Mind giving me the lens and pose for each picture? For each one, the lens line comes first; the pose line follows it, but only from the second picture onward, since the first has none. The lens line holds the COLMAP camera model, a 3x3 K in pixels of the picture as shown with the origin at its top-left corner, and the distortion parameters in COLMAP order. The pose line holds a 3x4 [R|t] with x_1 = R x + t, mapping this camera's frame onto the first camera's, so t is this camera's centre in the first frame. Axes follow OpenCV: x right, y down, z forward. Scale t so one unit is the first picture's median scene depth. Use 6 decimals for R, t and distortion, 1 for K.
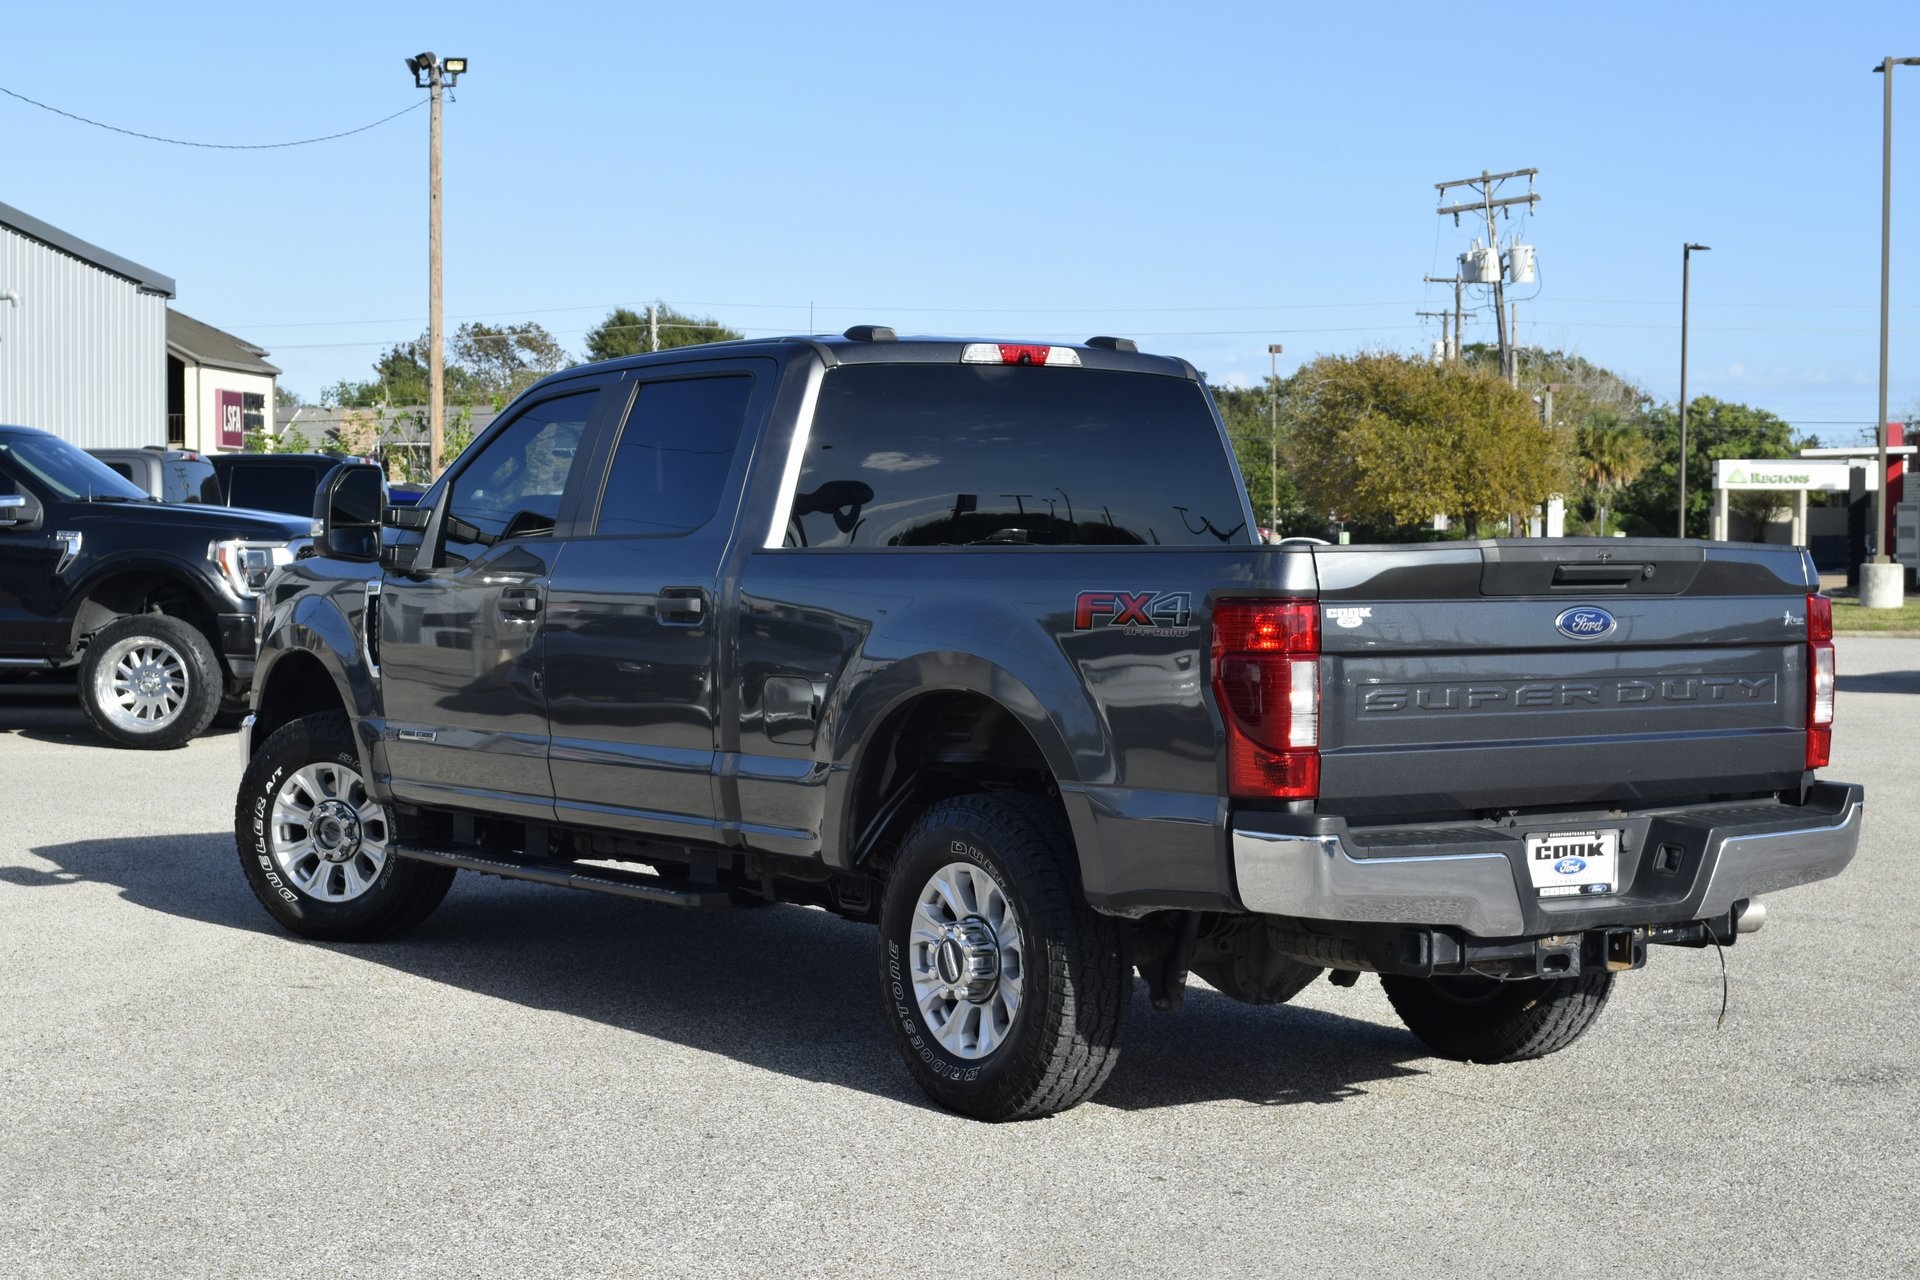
lens RADIAL K [[3271.3, 0, 960.0], [0, 3271.3, 640.0], [0, 0, 1]] dist [-0.009269, -0.321531]
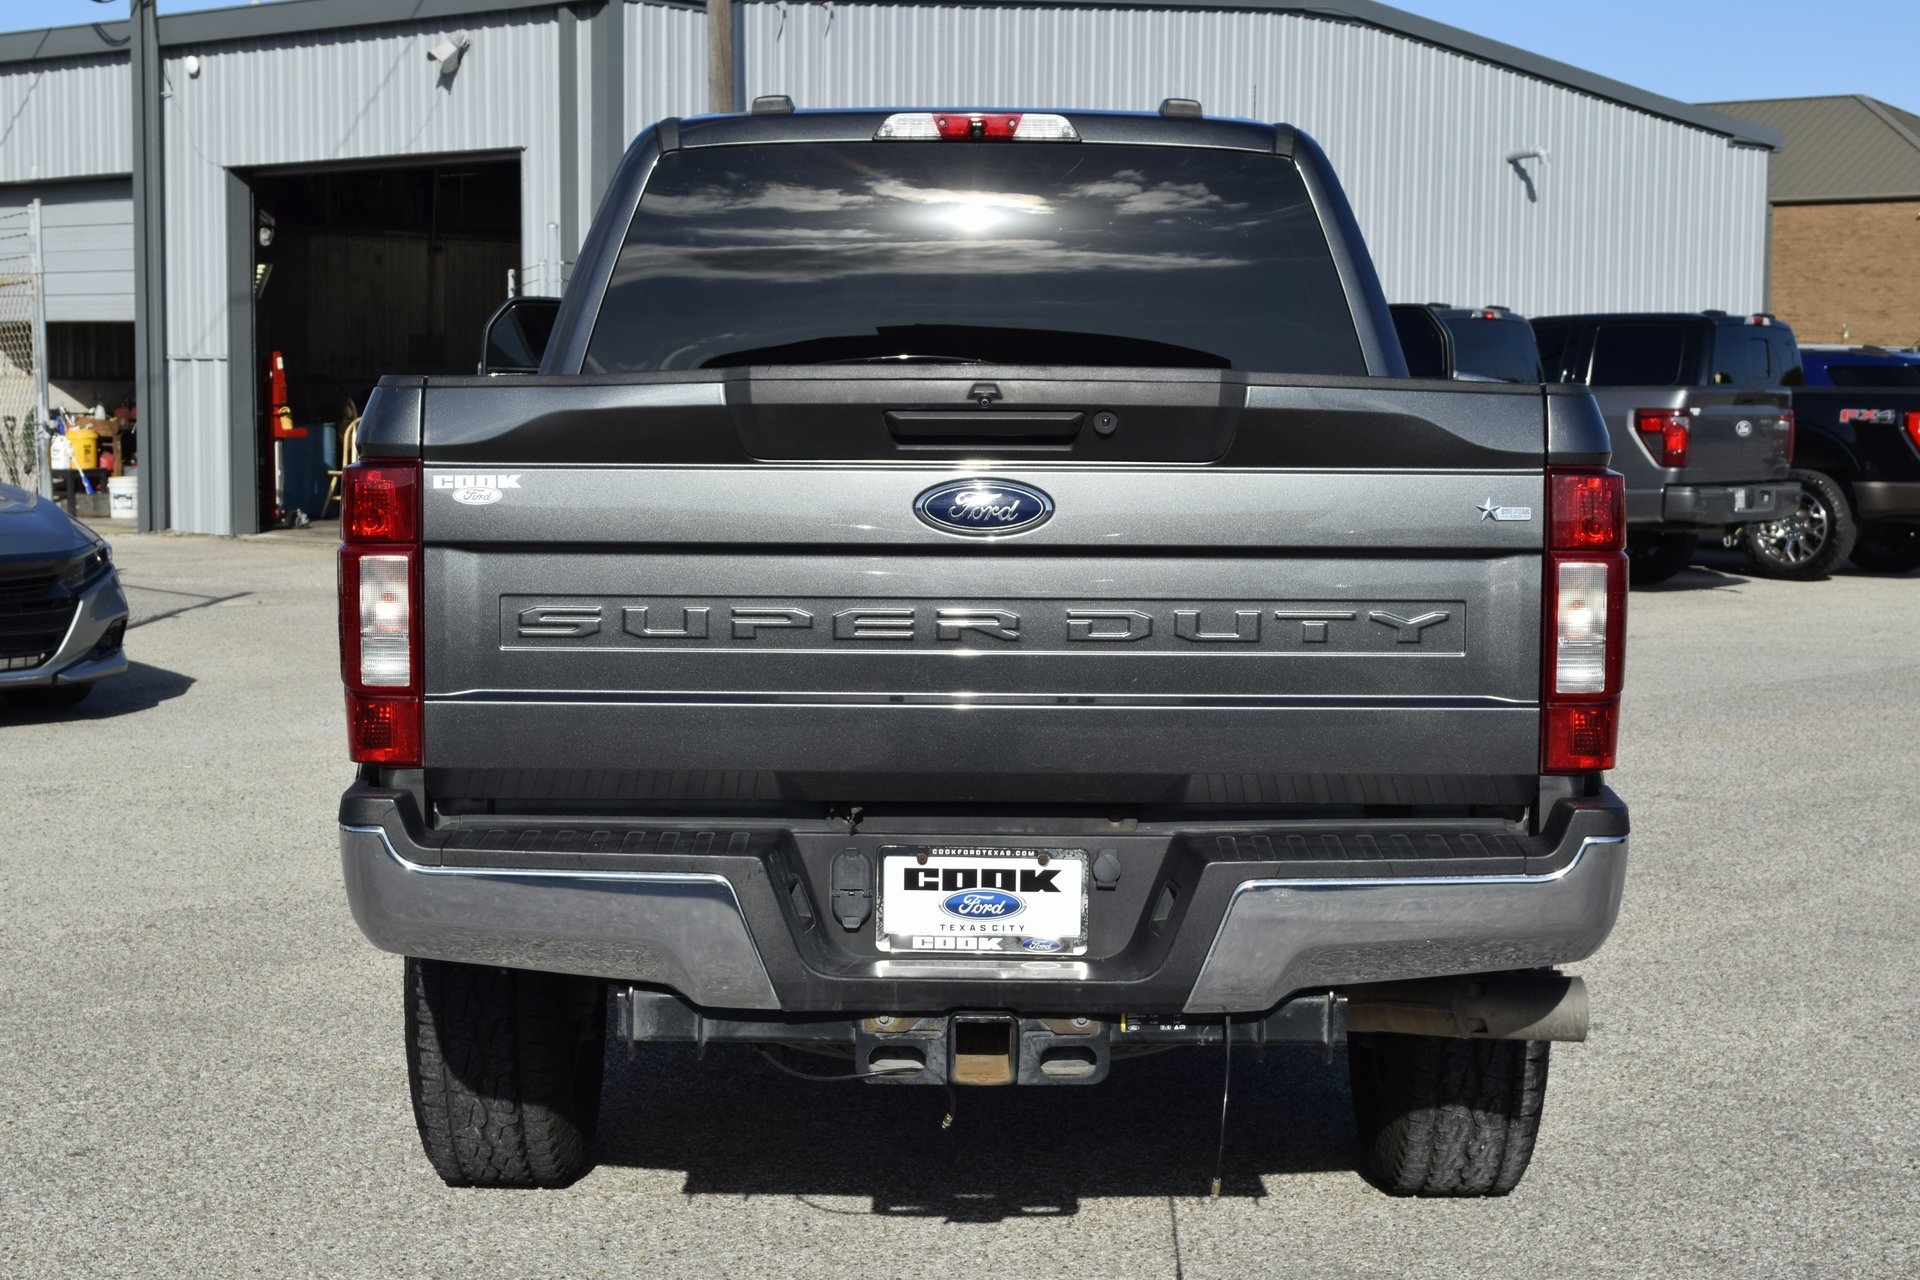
lens RADIAL K [[3271.3, 0, 960.0], [0, 3271.3, 640.0], [0, 0, 1]] dist [-0.009269, -0.321531]
pose [[0.811971, 0.042454, -0.582151, 0.535233], [-0.020986, 0.998830, 0.043571, -0.006690], [0.583320, -0.023162, 0.811912, 0.500722]]
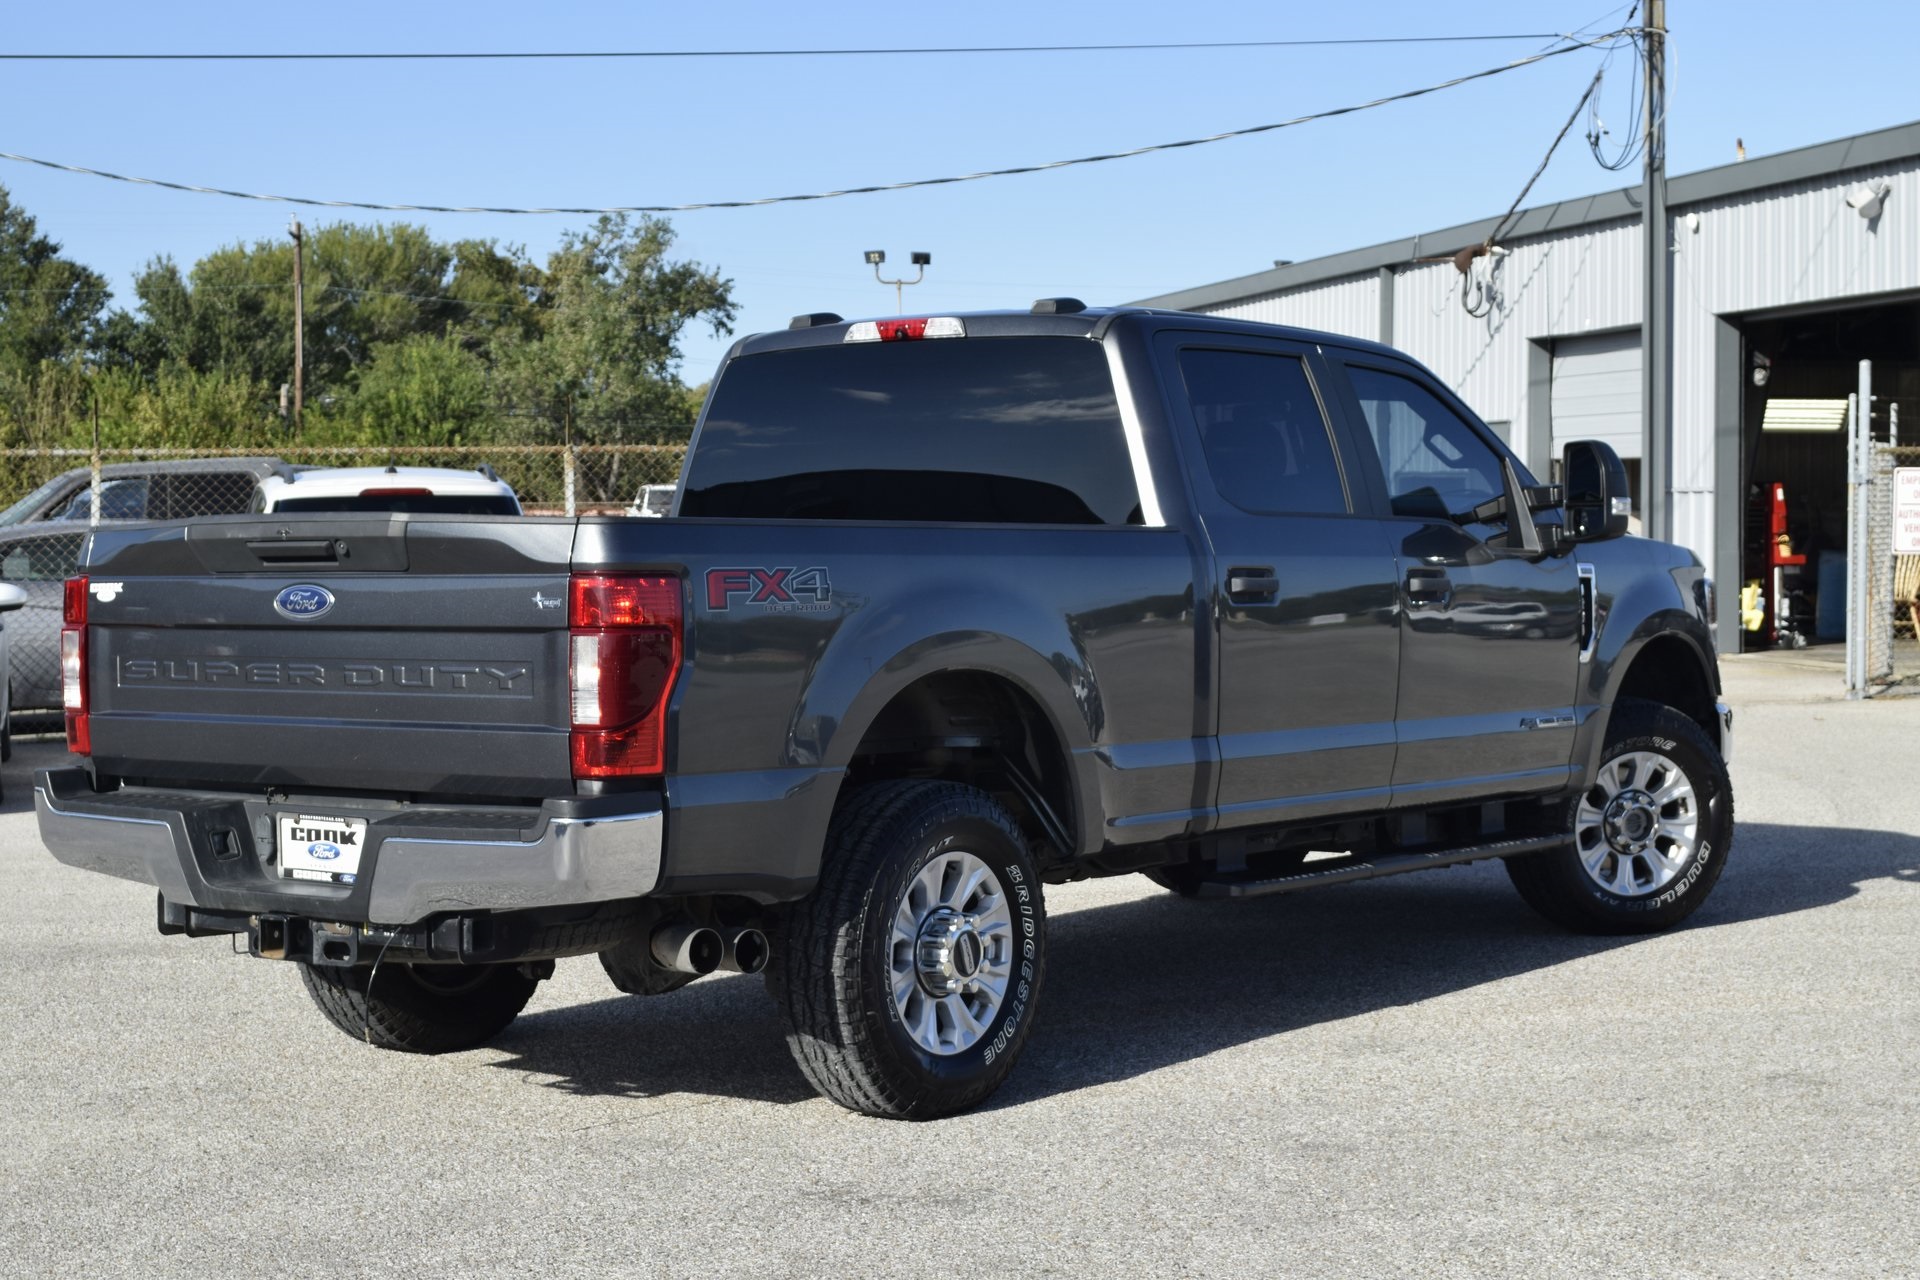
lens RADIAL K [[3271.3, 0, 960.0], [0, 3271.3, 640.0], [0, 0, 1]] dist [-0.009269, -0.321531]
pose [[0.323992, 0.022836, -0.945784, 1.163667], [-0.020497, 0.999643, 0.017114, -0.014286], [0.945838, 0.013841, 0.324344, 0.859630]]
